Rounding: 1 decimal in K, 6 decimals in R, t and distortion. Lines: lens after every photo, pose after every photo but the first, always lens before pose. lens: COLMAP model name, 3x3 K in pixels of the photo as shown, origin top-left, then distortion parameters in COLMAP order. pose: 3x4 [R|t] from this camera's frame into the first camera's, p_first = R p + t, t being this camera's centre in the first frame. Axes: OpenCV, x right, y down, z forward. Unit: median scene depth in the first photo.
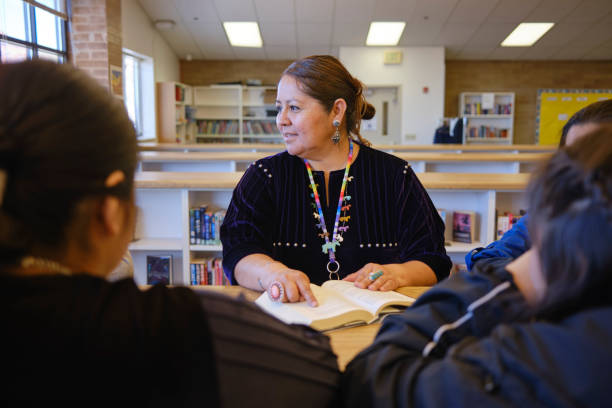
lens RADIAL K [[656.5, 0, 306.0], [0, 656.5, 204.0], [0, 0, 1]] dist [-0.004240, 0.025389]
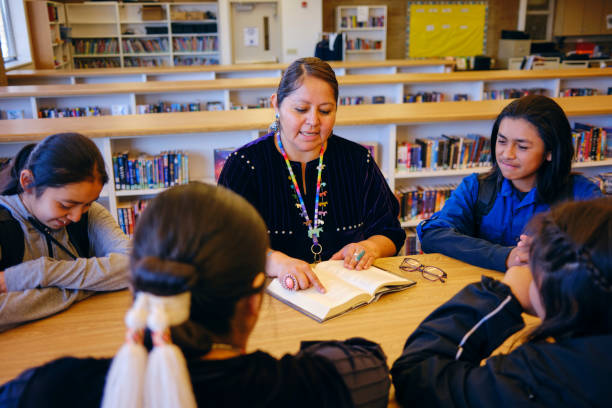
lens RADIAL K [[639.0, 0, 306.0], [0, 639.0, 204.0], [0, 0, 1]] dist [-0.004701, 0.017684]
pose [[0.979744, -0.072948, 0.186495, -0.023875], [0.043945, 0.986910, 0.155172, -0.020321], [-0.195373, -0.143833, 0.970124, -0.014299]]
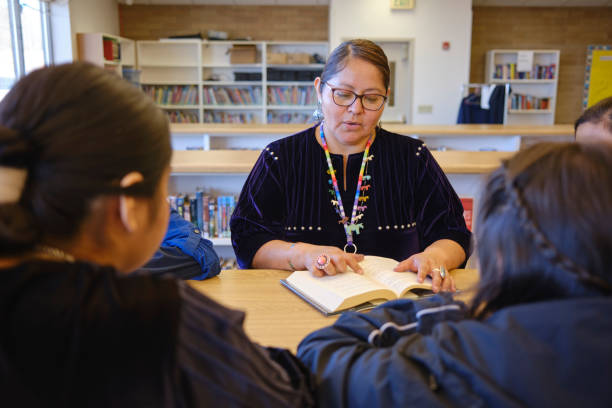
lens RADIAL K [[639.0, 0, 306.0], [0, 639.0, 204.0], [0, 0, 1]] dist [-0.004701, 0.017684]
pose [[0.999622, -0.003771, 0.027239, 0.001718], [0.002024, 0.997956, 0.063870, -0.039892], [-0.027424, -0.063791, 0.997586, 0.262282]]
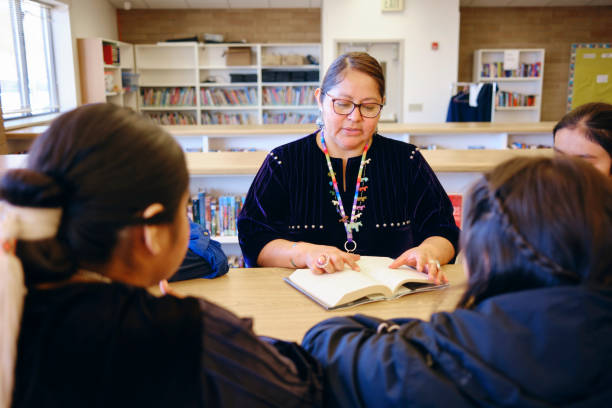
lens RADIAL K [[625.8, 0, 306.0], [0, 625.8, 204.0], [0, 0, 1]] dist [-0.007798, 0.022076]
pose [[0.999153, -0.018396, 0.036814, -0.000624], [0.015764, 0.997384, 0.070543, -0.041579], [-0.038016, -0.069903, 0.996829, 0.253817]]
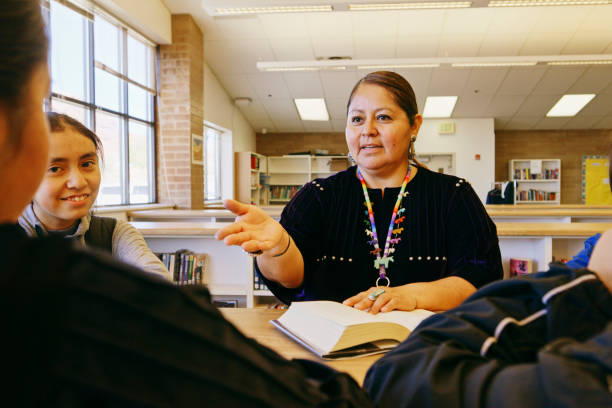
lens RADIAL K [[589.9, 0, 337.6], [0, 589.9, 203.0], [0, 0, 1]] dist [0.004436, 0.001290]
pose [[0.998473, -0.005710, -0.054941, 0.002397], [-0.000295, 0.994077, -0.108678, 0.009548], [0.055236, 0.108528, 0.992558, 0.017816]]
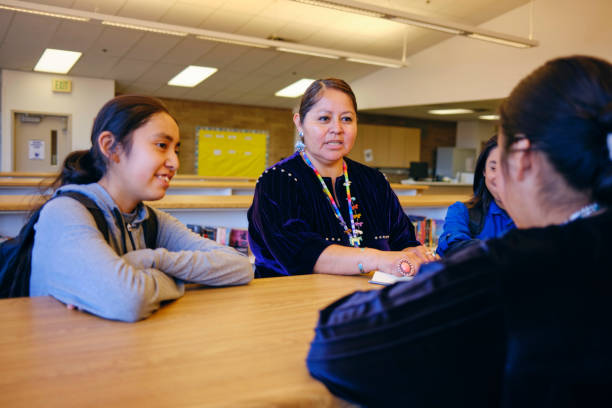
lens RADIAL K [[632.6, 0, 306.0], [0, 632.6, 204.0], [0, 0, 1]] dist [-0.014857, 0.004712]
pose [[0.835946, -0.009803, 0.548725, -0.082272], [0.037755, 0.998499, -0.039680, 0.005460], [-0.547512, 0.053887, 0.835061, 0.015147]]
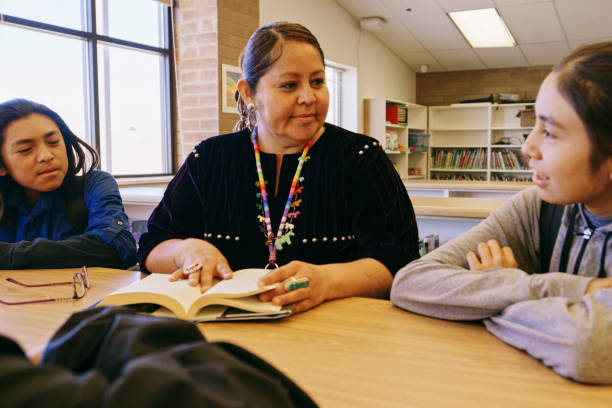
lens RADIAL K [[614.6, 0, 316.9], [0, 614.6, 201.8], [0, 0, 1]] dist [-0.020748, 0.014853]
pose [[0.875325, 0.036656, -0.482143, 0.069389], [-0.062418, 0.997346, -0.037493, -0.031130], [0.479489, 0.062913, 0.875290, 0.315439]]
